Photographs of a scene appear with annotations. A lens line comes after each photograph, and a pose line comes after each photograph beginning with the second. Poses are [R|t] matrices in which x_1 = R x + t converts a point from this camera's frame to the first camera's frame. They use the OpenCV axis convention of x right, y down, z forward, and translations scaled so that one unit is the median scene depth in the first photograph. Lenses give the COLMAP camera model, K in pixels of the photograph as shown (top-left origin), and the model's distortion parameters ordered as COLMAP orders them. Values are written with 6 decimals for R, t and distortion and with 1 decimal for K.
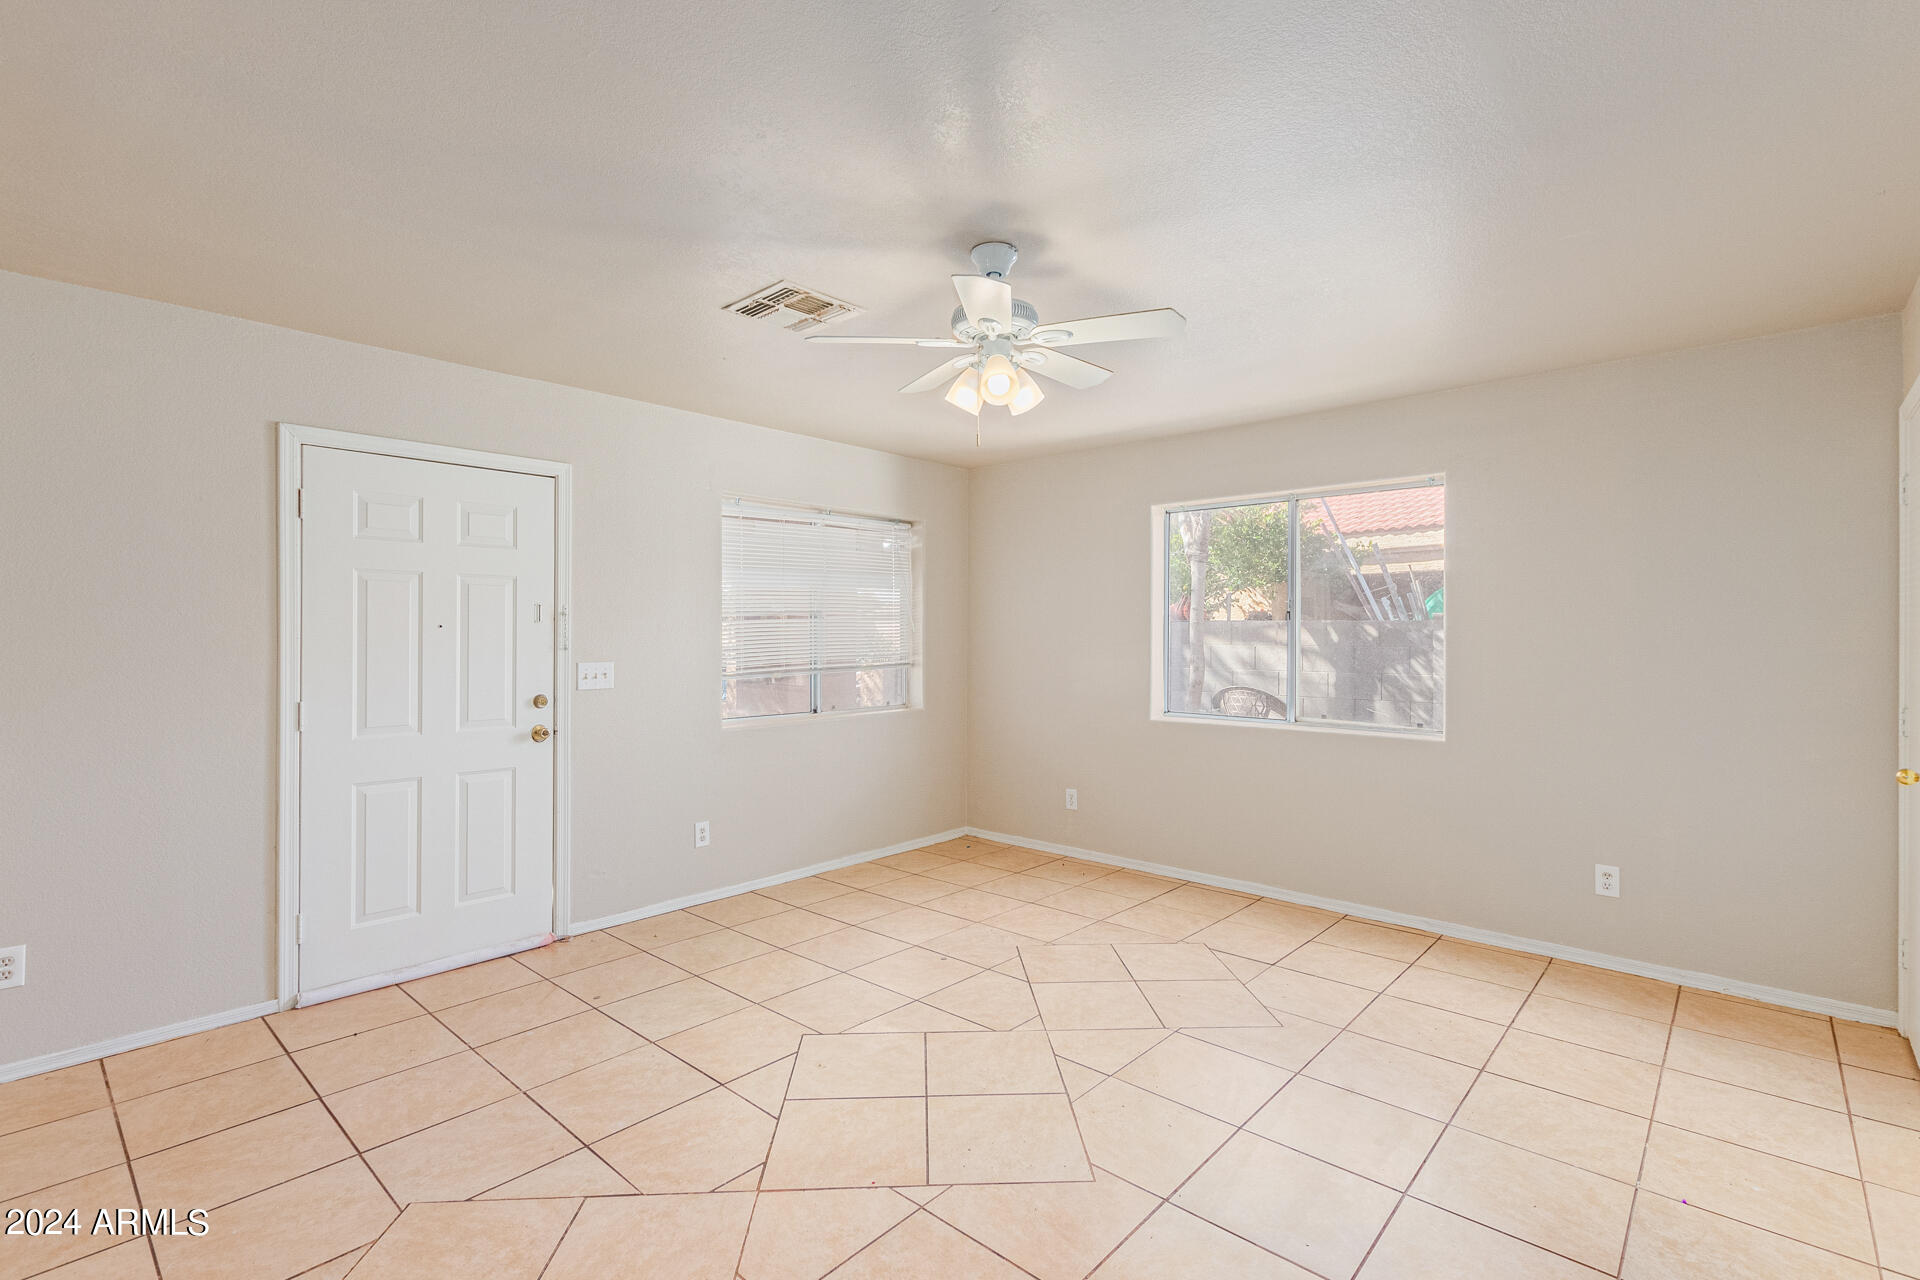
lens RADIAL K [[874.9, 0, 955.0], [0, 874.9, 640.5], [0, 0, 1]] dist [0.006406, 0.000141]
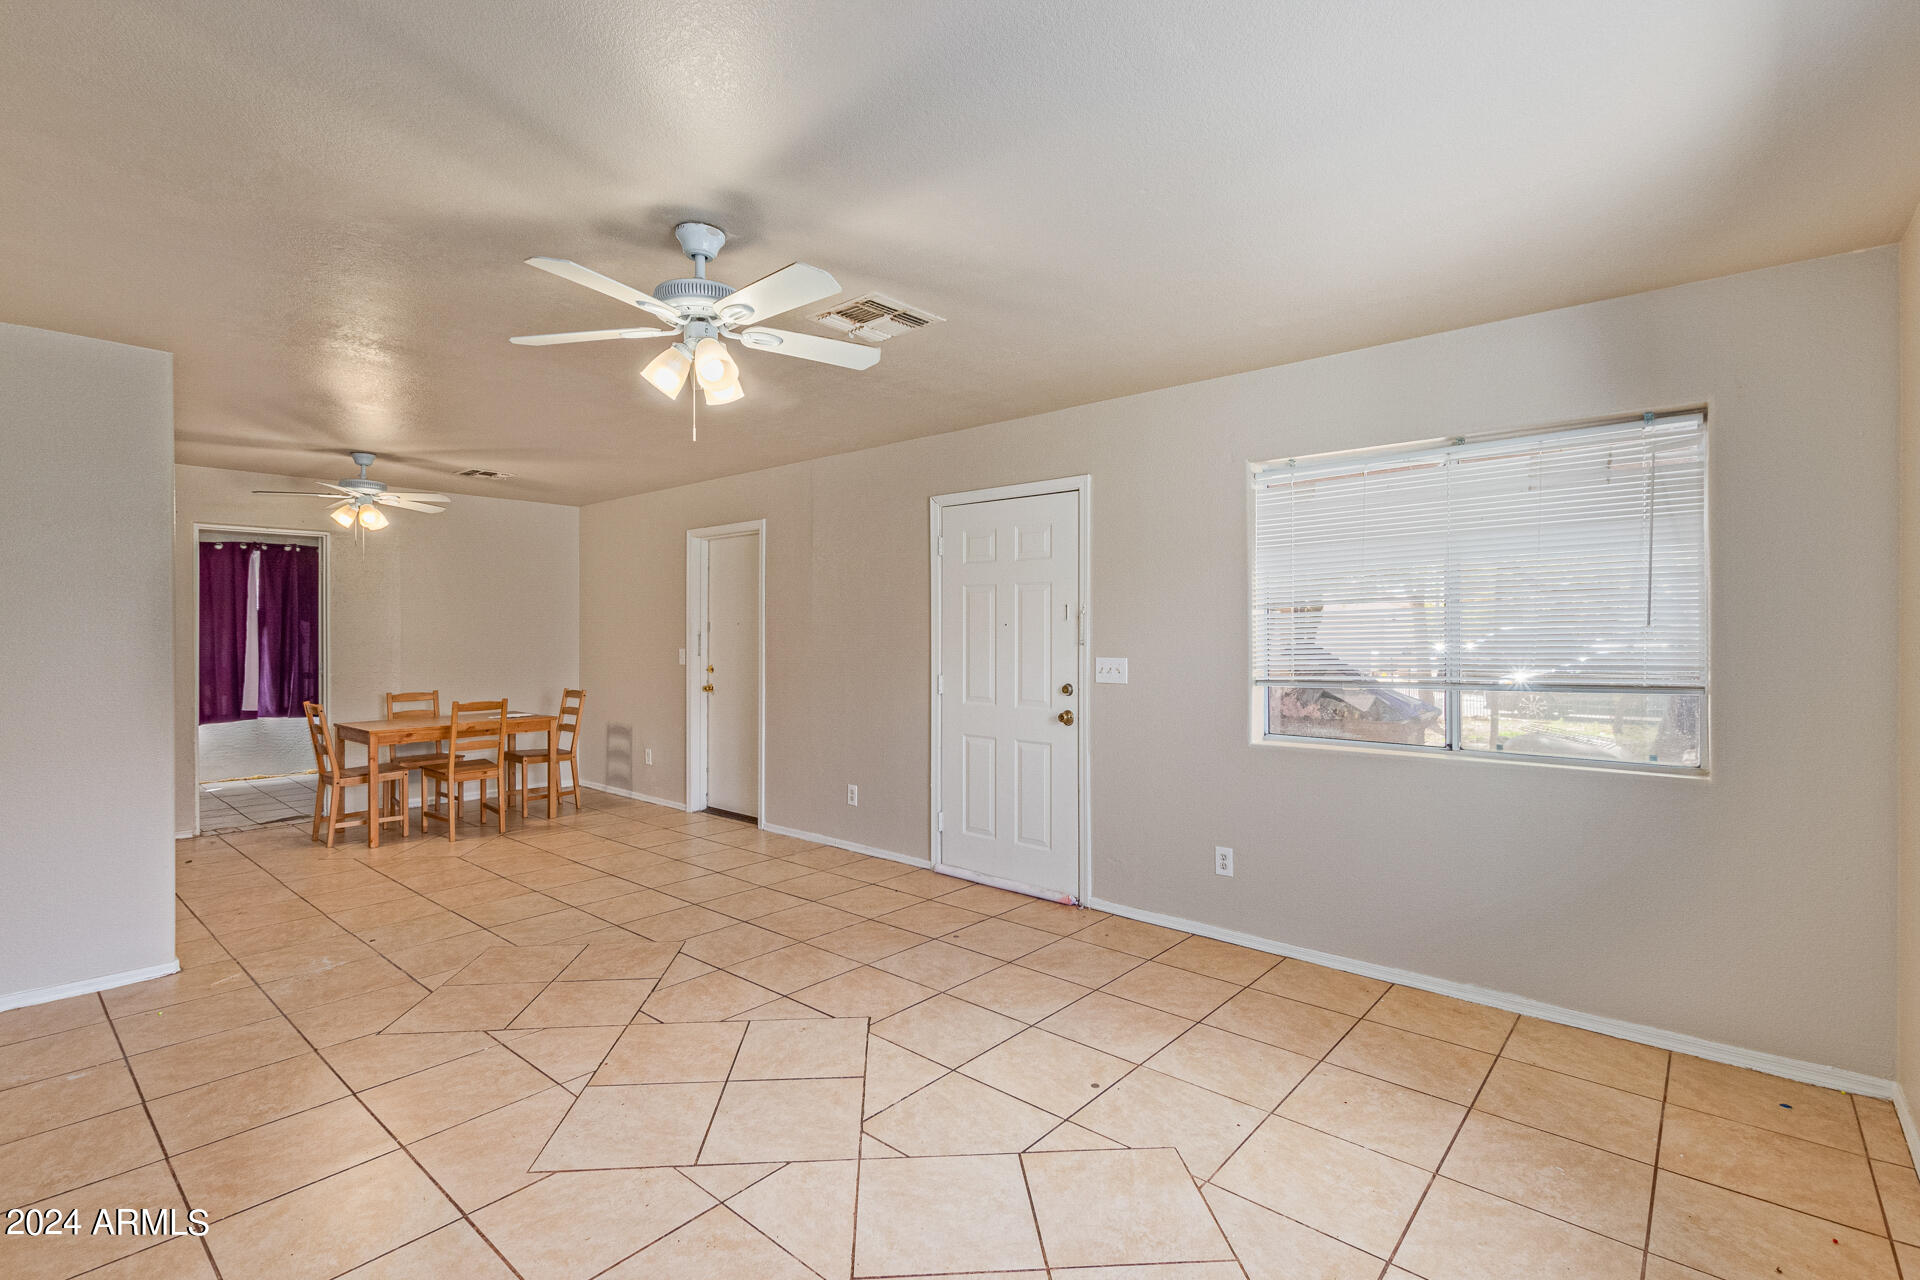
lens RADIAL K [[874.9, 0, 948.7], [0, 874.9, 634.4], [0, 0, 1]] dist [0.006406, 0.000141]
pose [[0.017360, 0.003990, -0.999841, 0.665387], [-0.004739, 0.999981, 0.003908, -0.006407], [0.999838, 0.004670, 0.017378, 0.826357]]
